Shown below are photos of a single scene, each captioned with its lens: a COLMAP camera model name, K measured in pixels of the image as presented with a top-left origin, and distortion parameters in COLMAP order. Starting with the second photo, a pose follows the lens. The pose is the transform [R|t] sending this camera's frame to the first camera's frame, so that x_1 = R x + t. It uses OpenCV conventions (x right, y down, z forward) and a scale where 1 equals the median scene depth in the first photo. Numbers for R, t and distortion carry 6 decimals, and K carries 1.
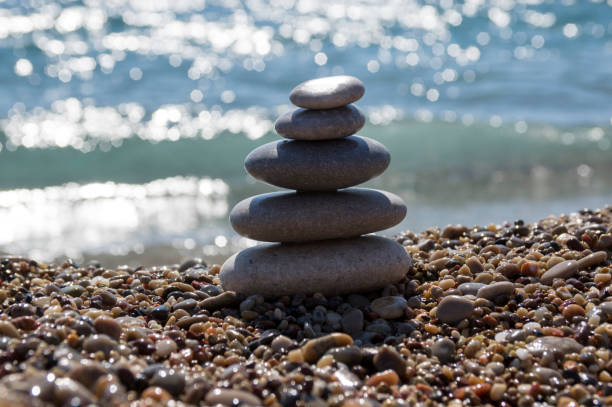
lens RADIAL K [[1158.0, 0, 306.2], [0, 1158.0, 205.2], [0, 0, 1]] dist [0.068724, 0.000000]
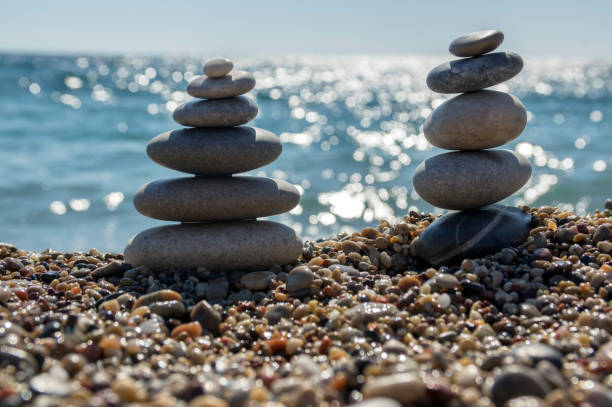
lens RADIAL K [[991.5, 0, 307.5], [0, 991.5, 204.4], [0, 0, 1]] dist [0.026961, 0.000000]
pose [[0.991399, 0.028135, -0.127812, 0.232994], [-0.035731, 0.997704, -0.057531, 0.069425], [0.125900, 0.061603, 0.990128, 0.097947]]
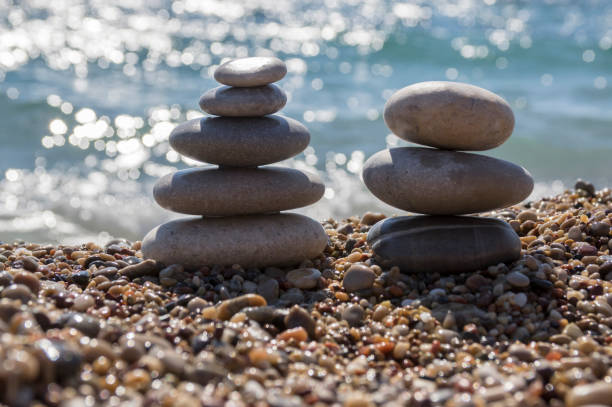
lens RADIAL K [[1158.0, 0, 304.8], [0, 1158.0, 205.1], [0, 0, 1]] dist [0.068724, 0.000000]
pose [[0.998131, 0.027961, 0.054345, 0.014021], [-0.027004, 0.999469, -0.018254, 0.041635], [-0.054827, 0.016753, 0.998355, -0.036772]]
